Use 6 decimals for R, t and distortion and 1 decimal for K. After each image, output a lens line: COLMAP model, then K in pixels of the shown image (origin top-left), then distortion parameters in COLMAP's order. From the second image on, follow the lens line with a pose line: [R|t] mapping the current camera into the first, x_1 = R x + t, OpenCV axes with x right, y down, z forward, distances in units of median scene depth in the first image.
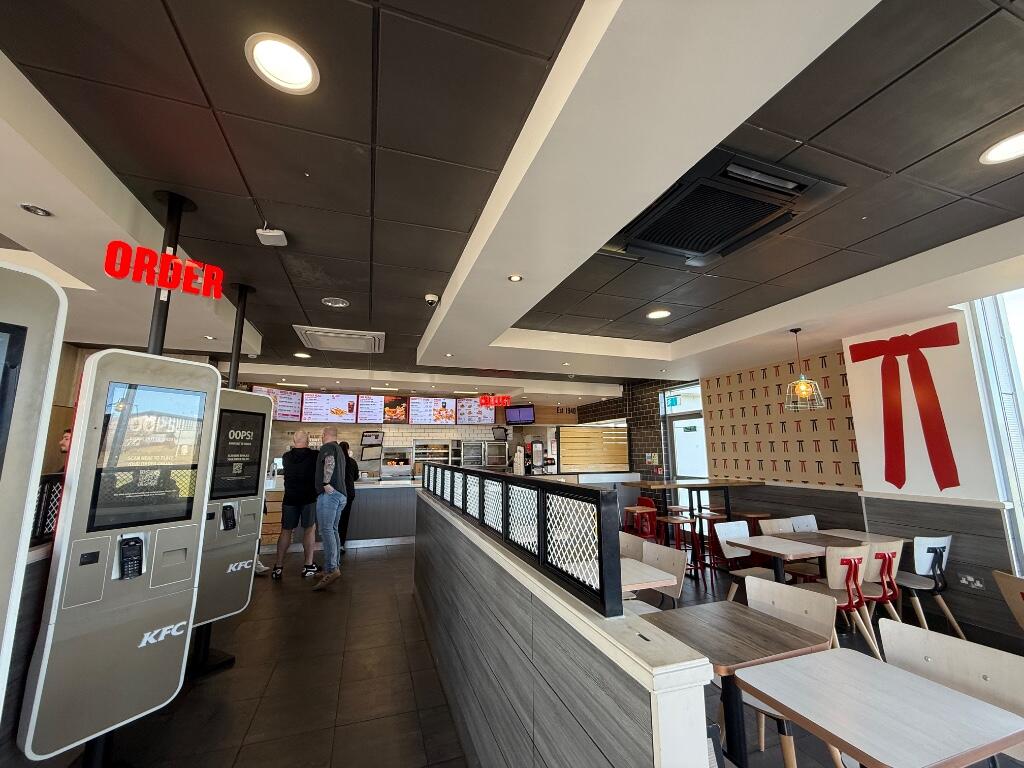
lens RADIAL K [[403.9, 0, 510.1], [0, 403.9, 387.3], [0, 0, 1]] dist [0.001059, -0.000010]
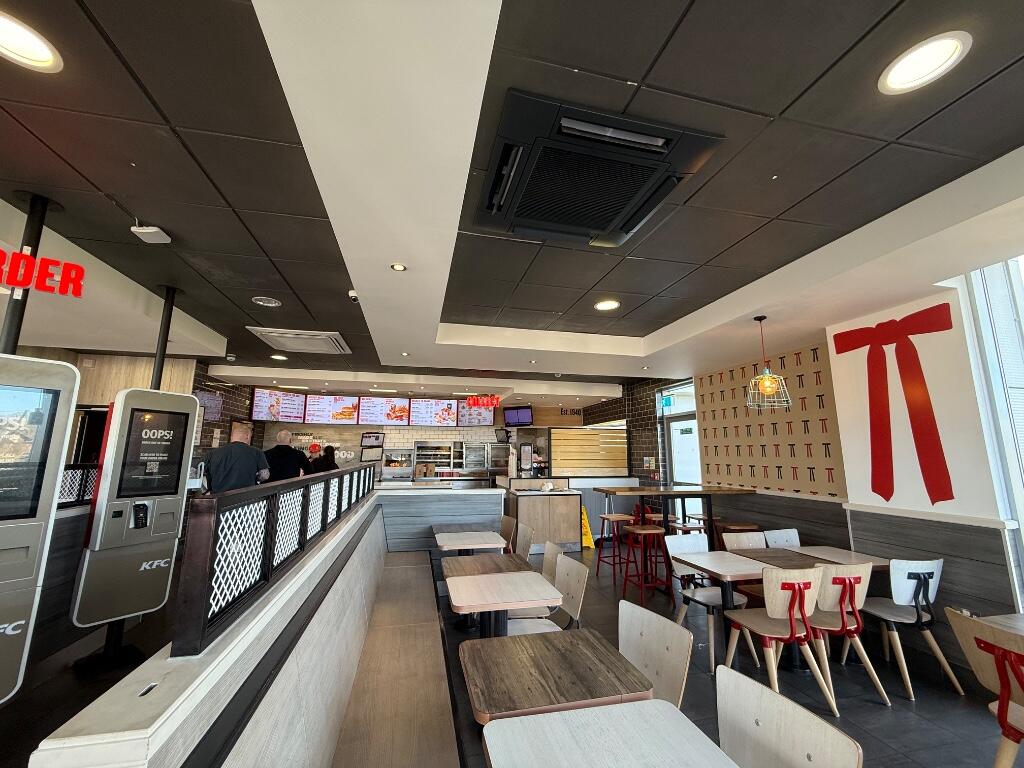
lens RADIAL K [[403.9, 0, 510.1], [0, 403.9, 387.3], [0, 0, 1]] dist [0.001059, -0.000010]
pose [[0.994576, -0.007818, -0.103716, 0.221446], [0.007146, 0.999951, -0.006845, 0.009830], [0.103765, 0.006066, 0.994583, 0.059850]]
